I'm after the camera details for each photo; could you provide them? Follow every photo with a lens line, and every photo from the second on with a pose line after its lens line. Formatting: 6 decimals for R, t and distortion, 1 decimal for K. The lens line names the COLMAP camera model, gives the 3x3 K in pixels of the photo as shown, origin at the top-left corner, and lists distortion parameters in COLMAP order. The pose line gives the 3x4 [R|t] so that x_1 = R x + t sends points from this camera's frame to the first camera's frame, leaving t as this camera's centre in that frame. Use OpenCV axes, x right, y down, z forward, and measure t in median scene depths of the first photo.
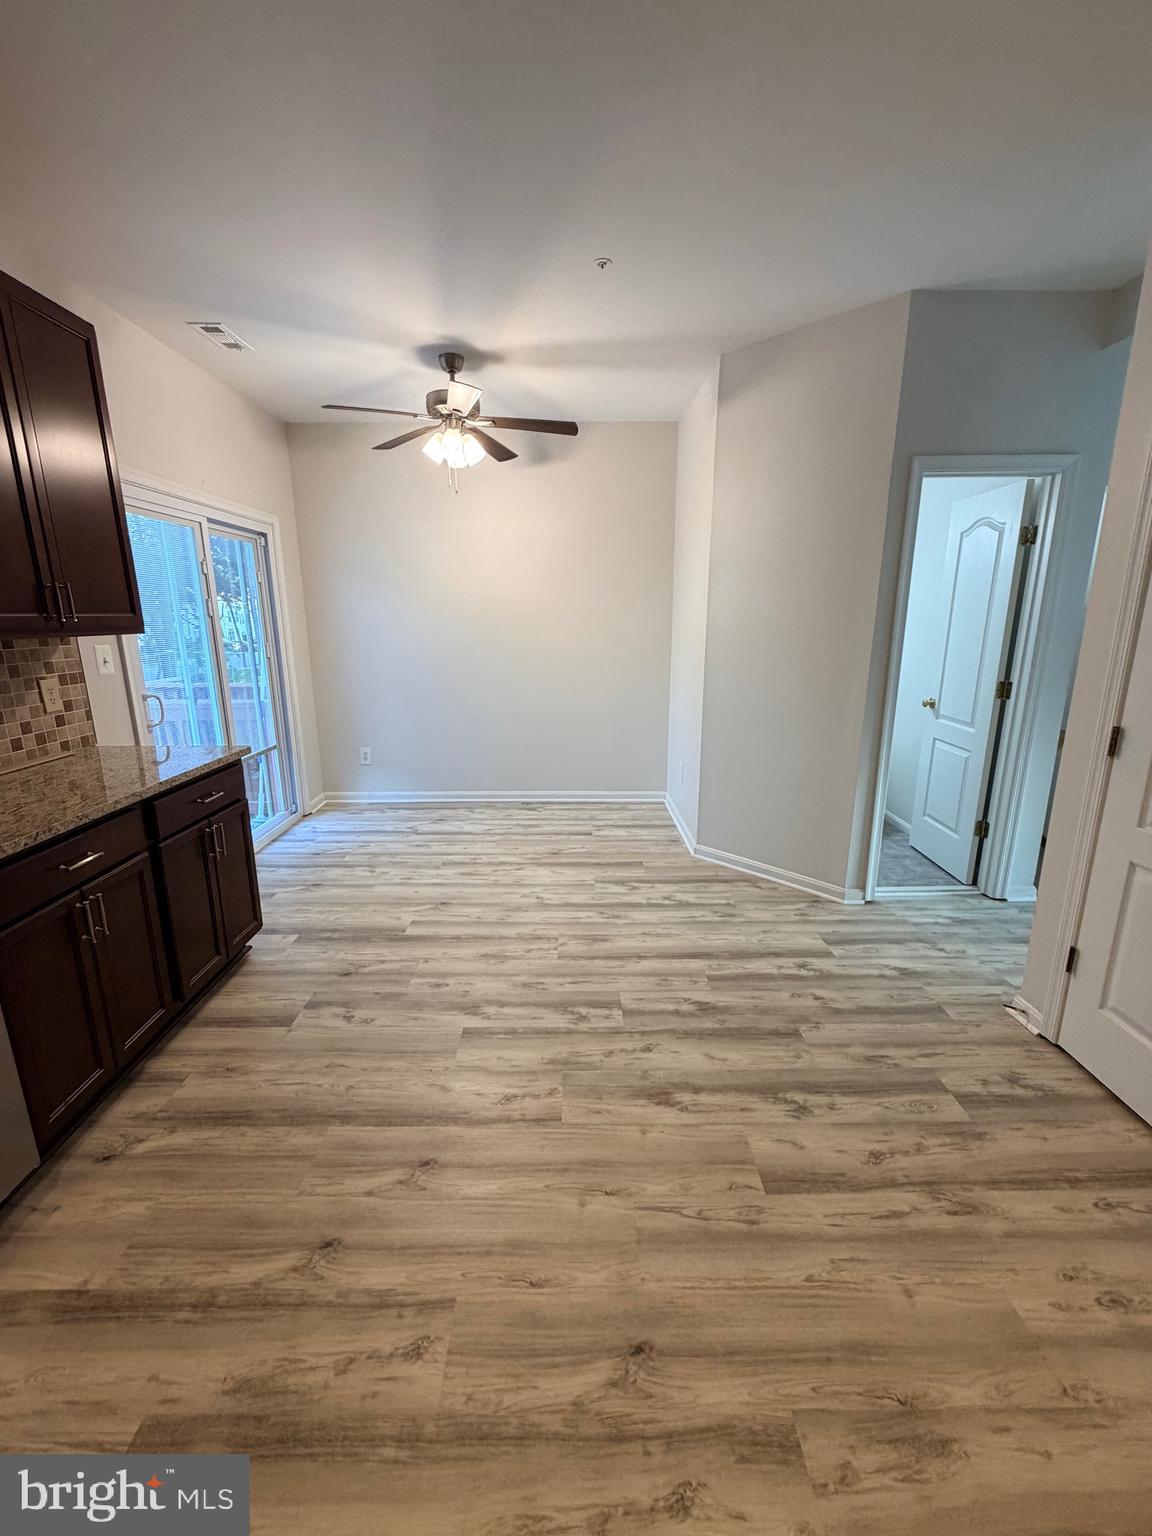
lens RADIAL K [[612.0, 0, 575.5], [0, 612.0, 762.3], [0, 0, 1]] dist [-0.001262, 0.000234]
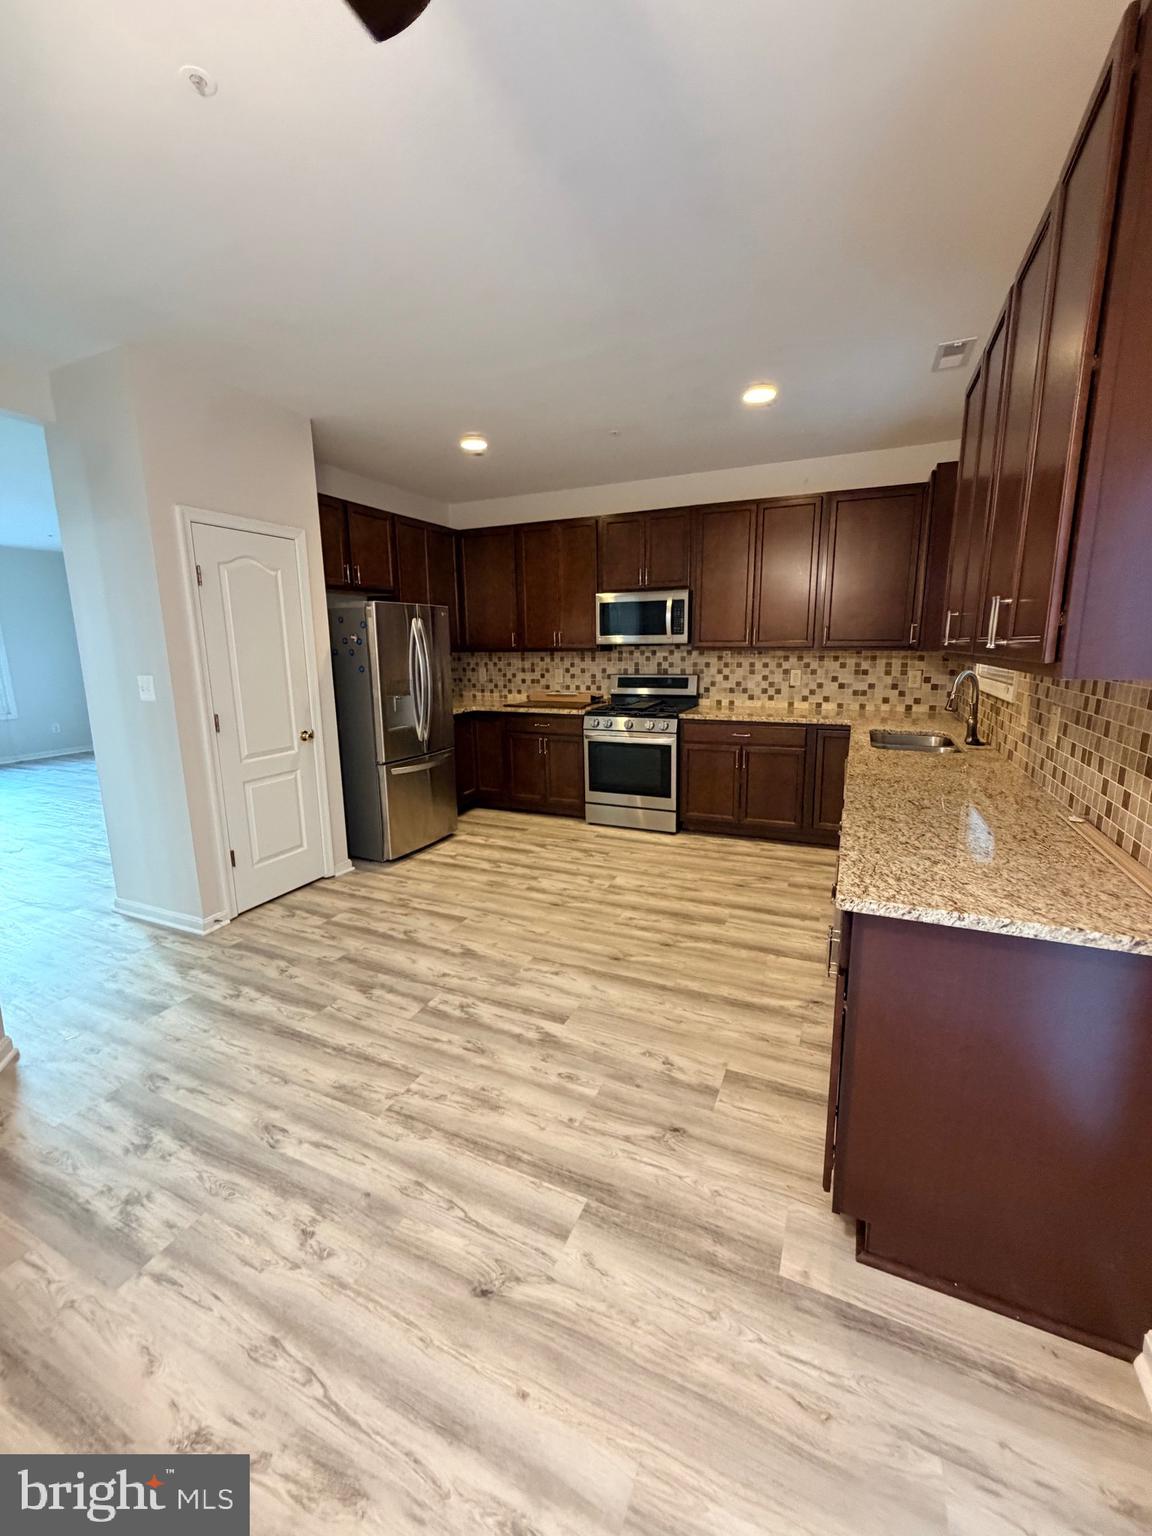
lens RADIAL K [[612.0, 0, 575.1], [0, 612.0, 761.9], [0, 0, 1]] dist [-0.001262, 0.000234]
pose [[-0.906160, -0.066516, 0.417671, -0.615745], [0.114270, 0.912322, 0.393207, -0.406288], [-0.407205, 0.404036, -0.819109, 1.672913]]
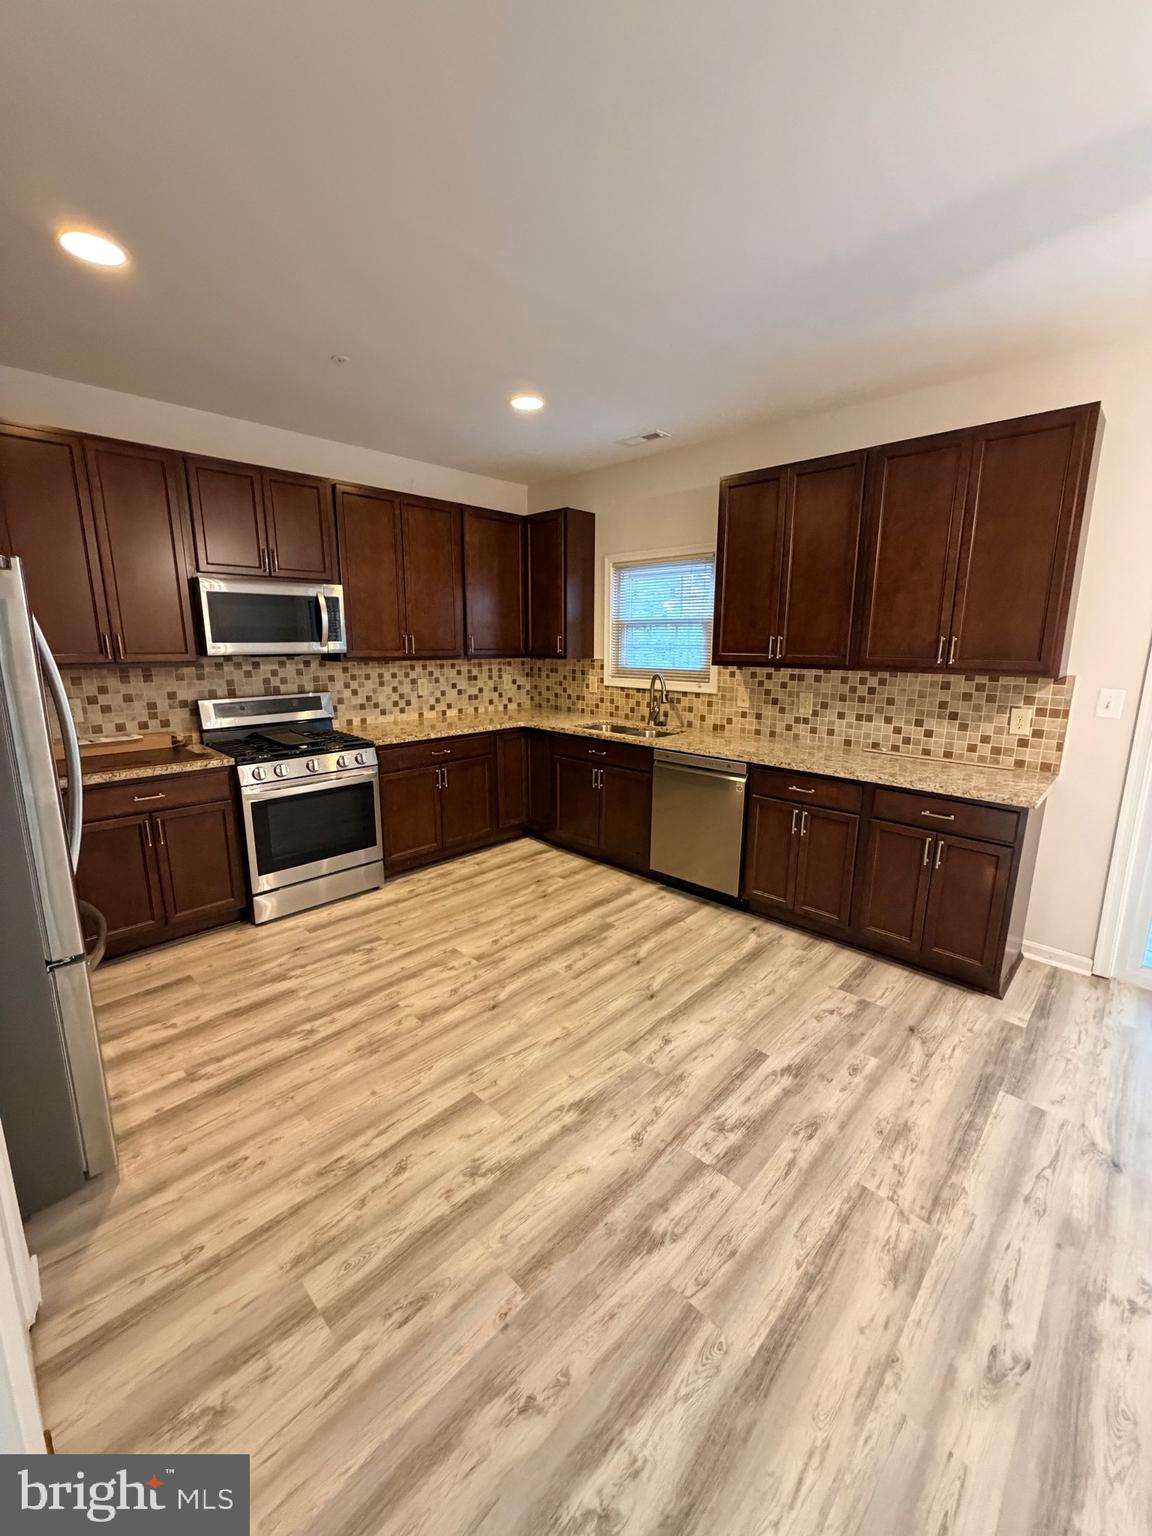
lens RADIAL K [[612.0, 0, 578.4], [0, 612.0, 761.2], [0, 0, 1]] dist [-0.001262, 0.000234]
pose [[-0.699968, 0.143764, -0.699554, 0.697650], [-0.169370, 0.918169, 0.358162, -0.344469], [0.693800, 0.369185, -0.618340, 1.223007]]
